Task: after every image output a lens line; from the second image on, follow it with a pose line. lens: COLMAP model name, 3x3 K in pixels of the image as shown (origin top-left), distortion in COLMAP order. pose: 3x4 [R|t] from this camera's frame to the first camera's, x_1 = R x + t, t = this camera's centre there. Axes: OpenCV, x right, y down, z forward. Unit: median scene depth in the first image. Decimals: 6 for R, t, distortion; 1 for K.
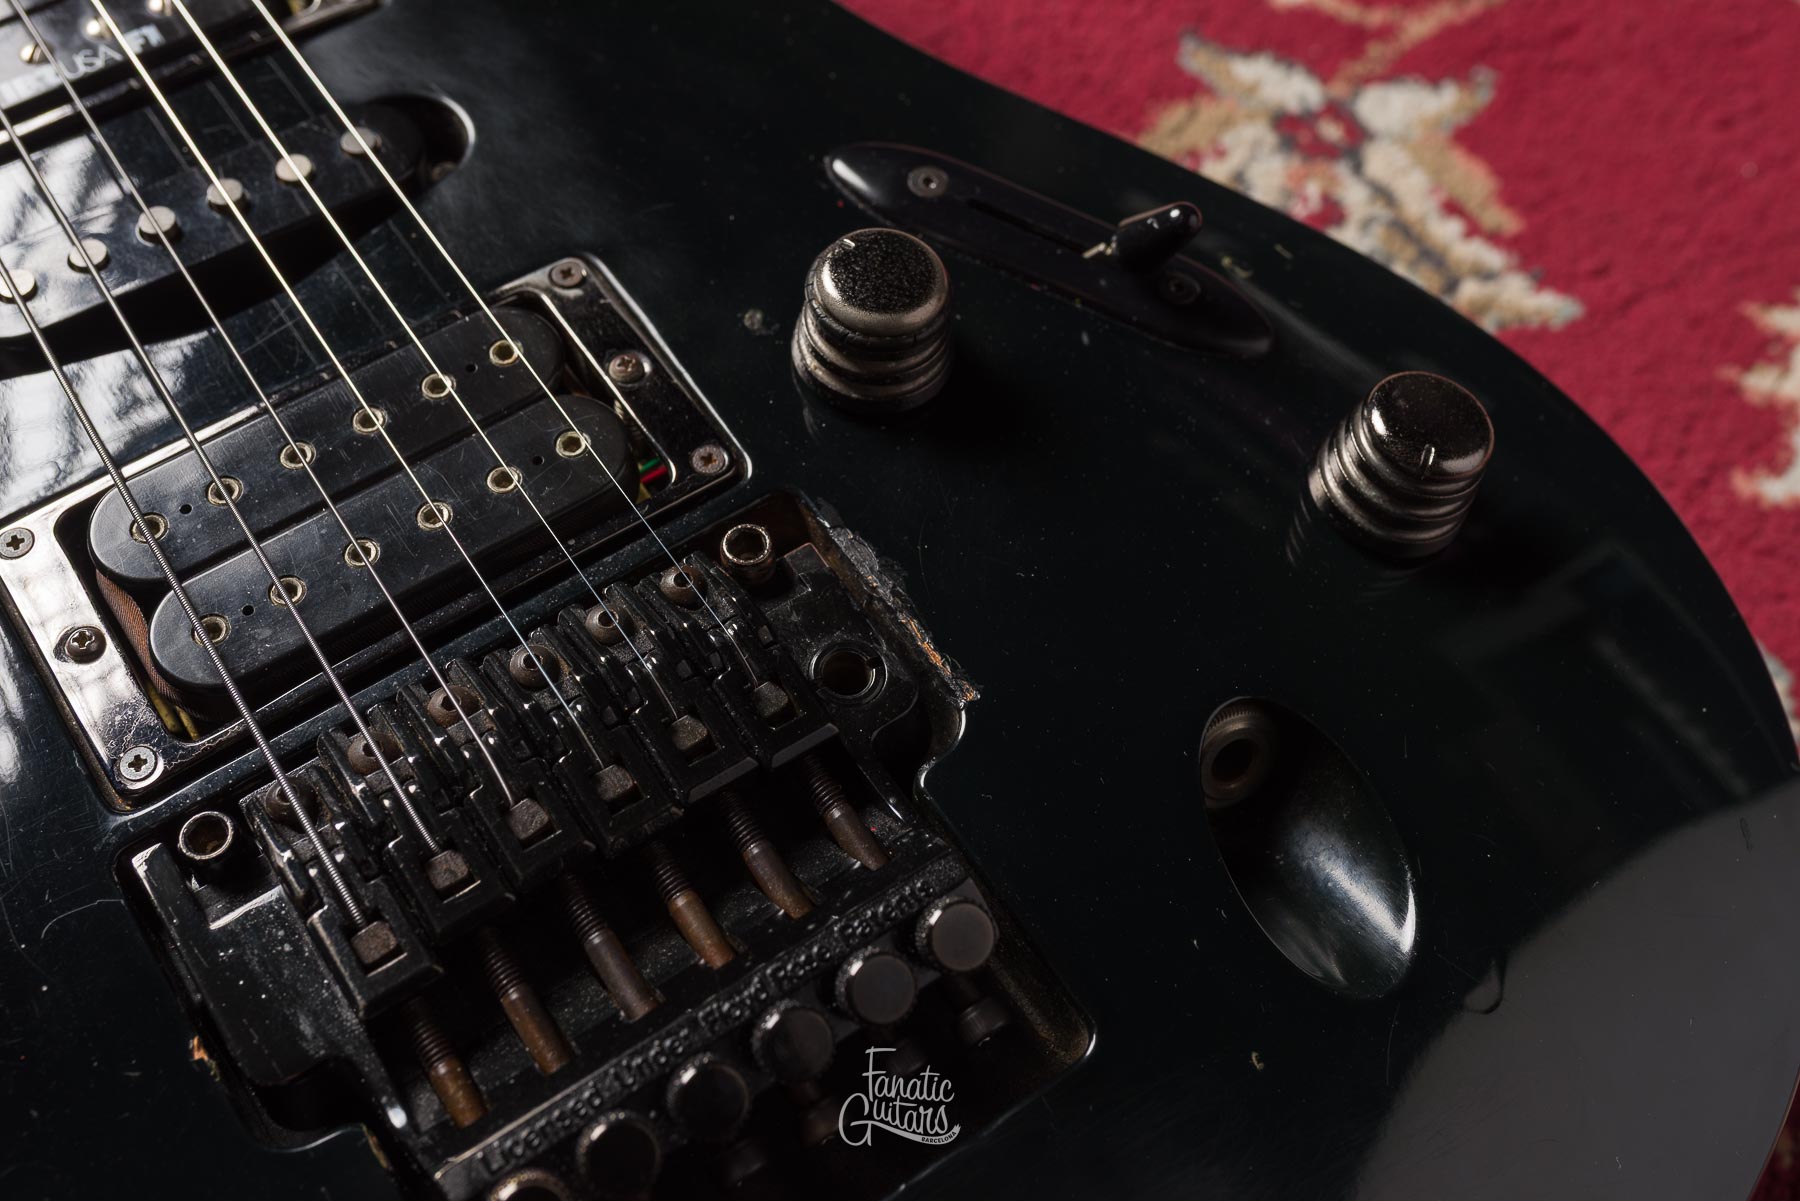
lens RADIAL K [[1842.2, 0, 900.0], [0, 1842.2, 600.5], [0, 0, 1]] dist [-0.003960, 0.019904]
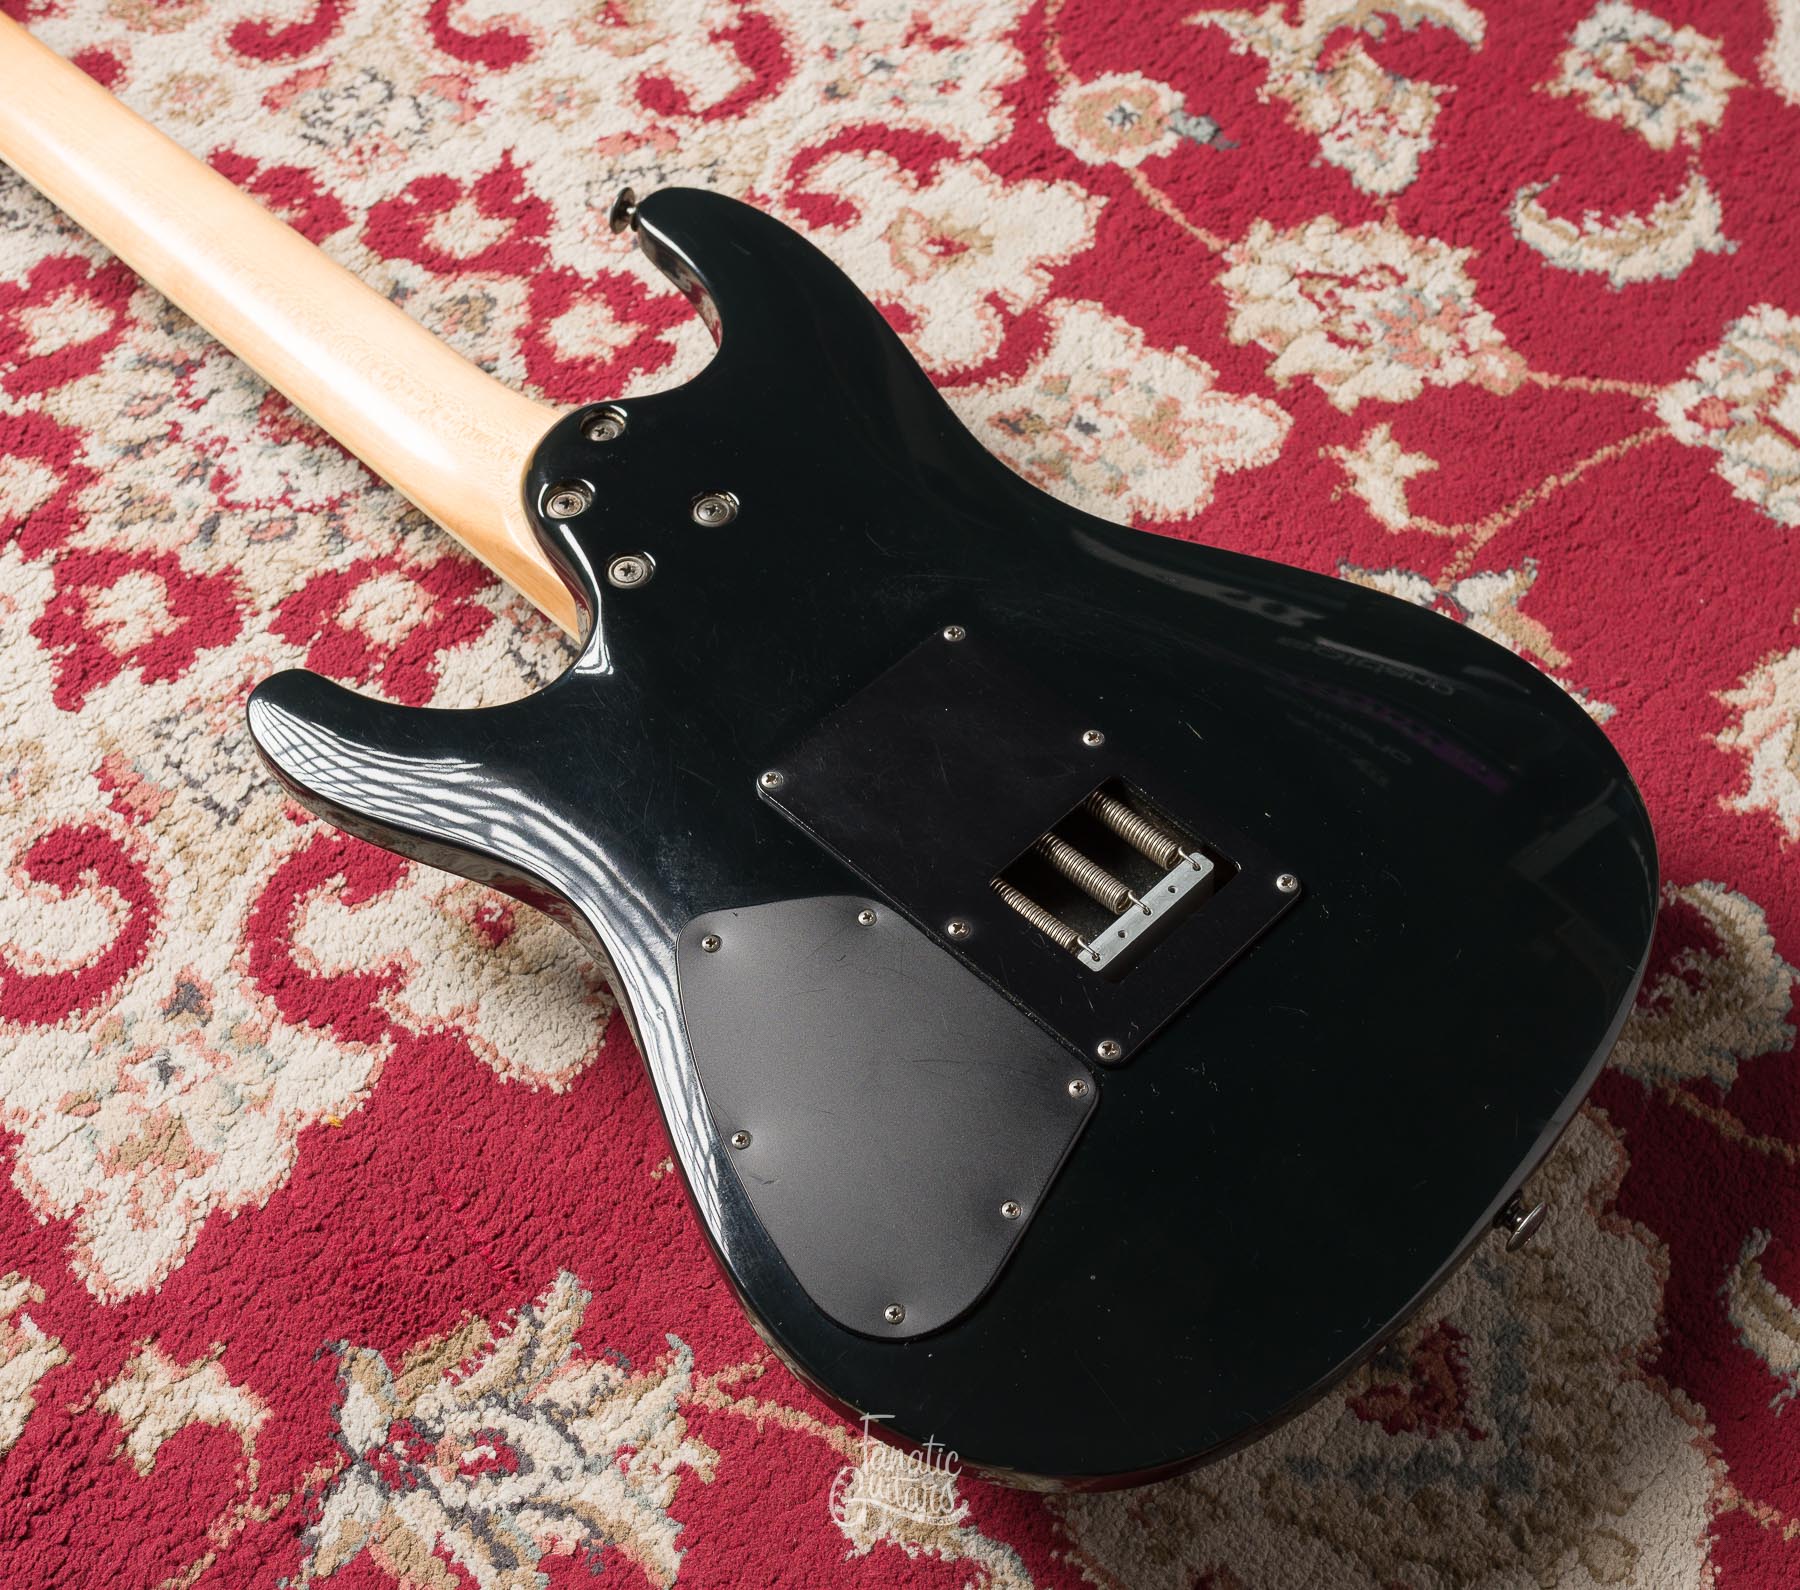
lens RADIAL K [[2837.7, 0, 995.5], [0, 2837.7, 797.2], [0, 0, 1]] dist [-0.003349, 0.000778]
pose [[0.981878, -0.154158, 0.110228, -0.679169], [0.161416, 0.985047, -0.060220, -0.027985], [-0.099296, 0.076922, 0.992080, -2.122898]]
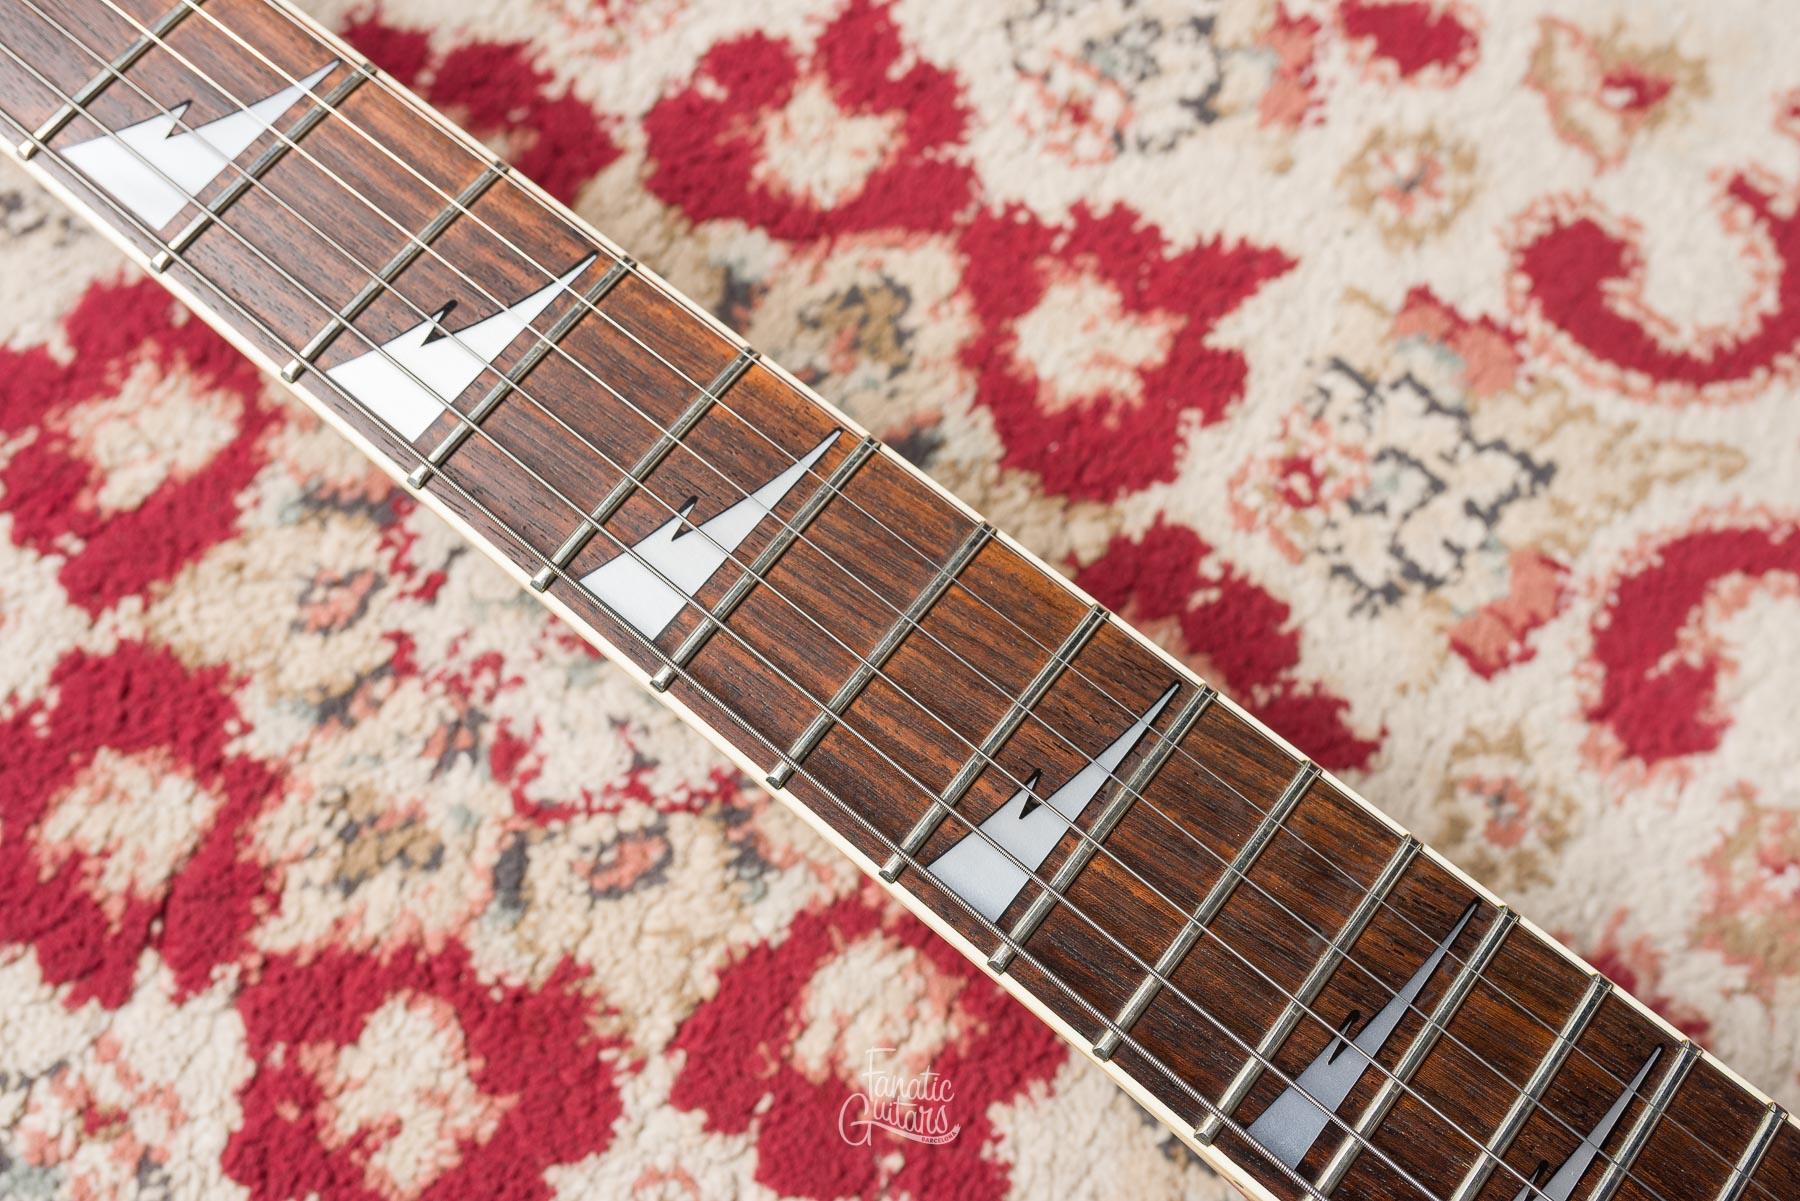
lens RADIAL K [[1834.8, 0, 900.0], [0, 1834.8, 600.5], [0, 0, 1]] dist [0.002618, 0.004291]
pose [[0.956793, -0.276881, 0.088794, -1.031332], [0.250071, 0.939380, 0.234583, -1.198365], [-0.148363, -0.202242, 0.968032, 0.422435]]
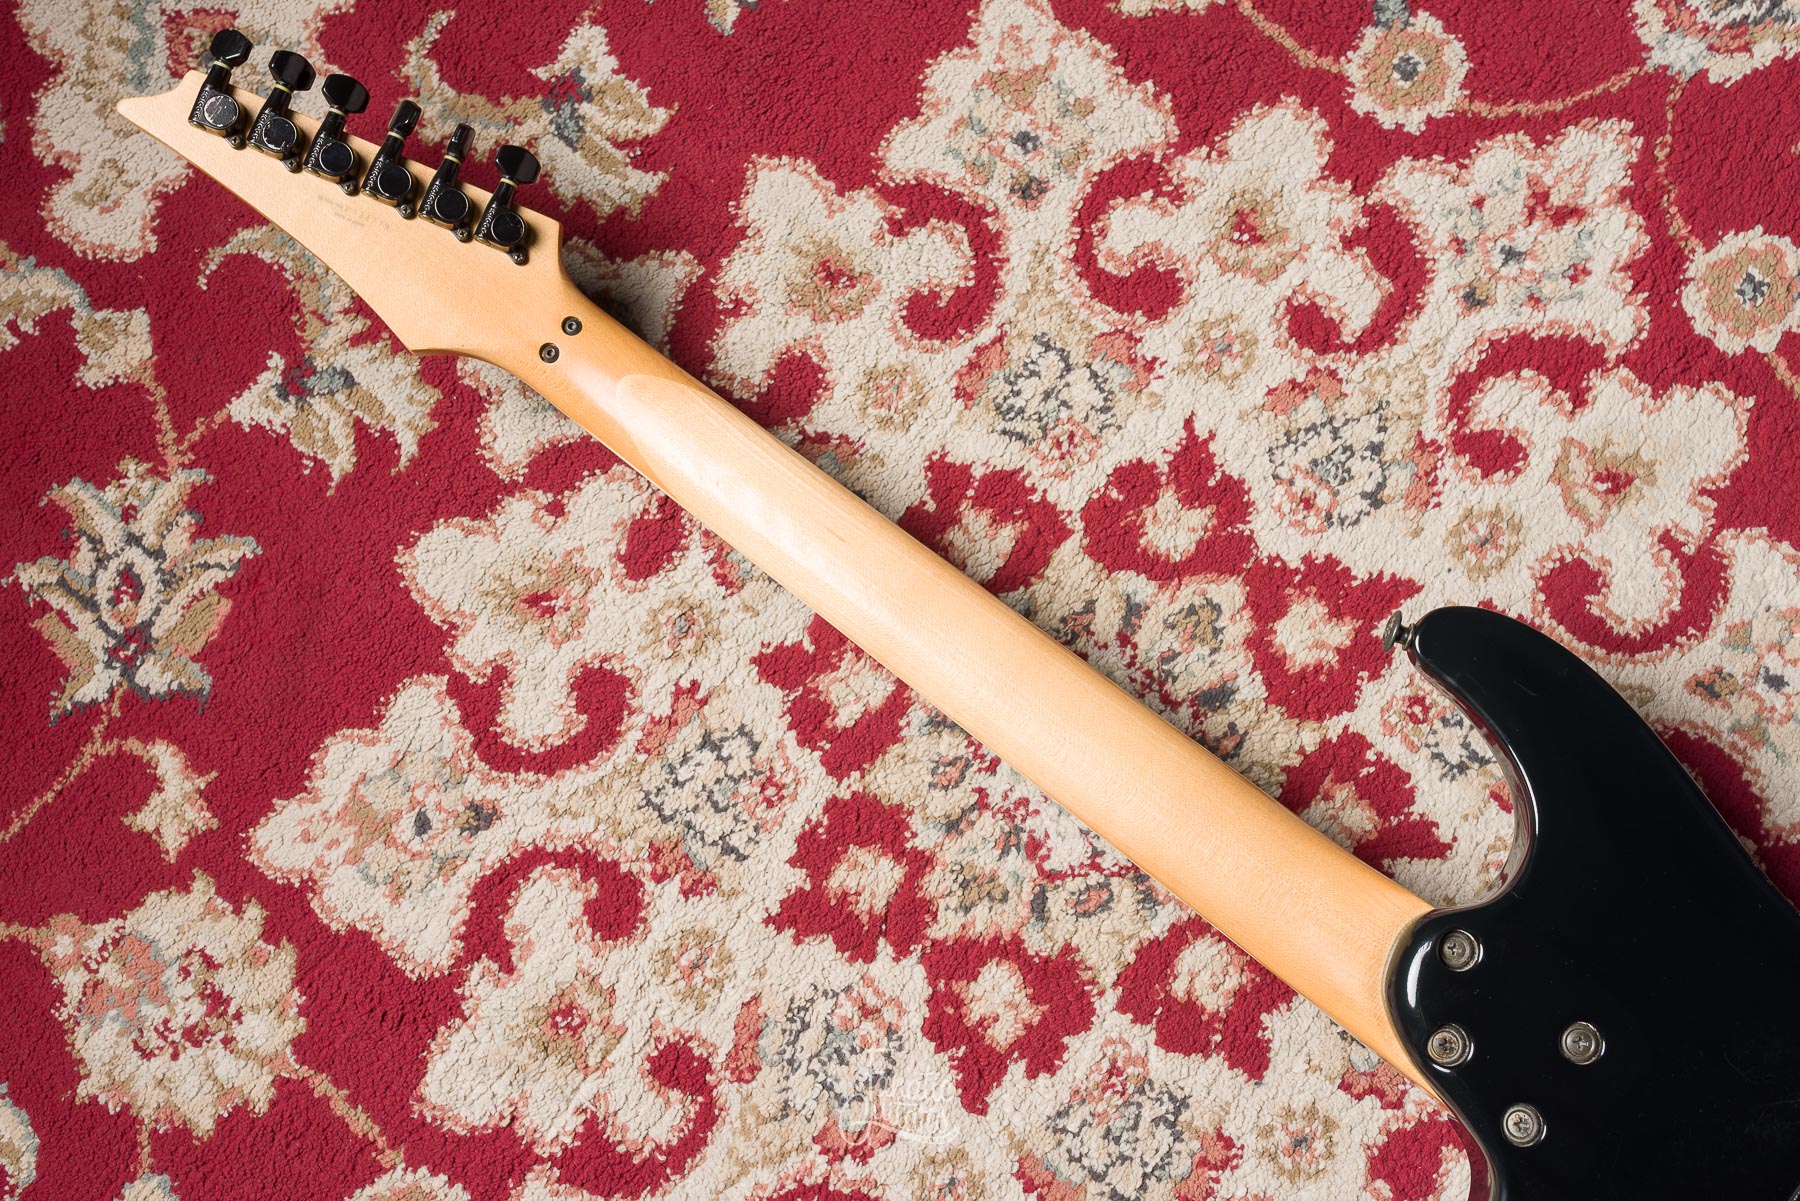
lens RADIAL K [[1738.8, 0, 900.0], [0, 1738.8, 600.5], [0, 0, 1]] dist [0.001156, -0.004747]
pose [[0.954662, -0.289031, -0.071288, -1.111430], [0.295190, 0.888102, 0.352332, -2.227369], [-0.038524, -0.357401, 0.933156, -0.673758]]
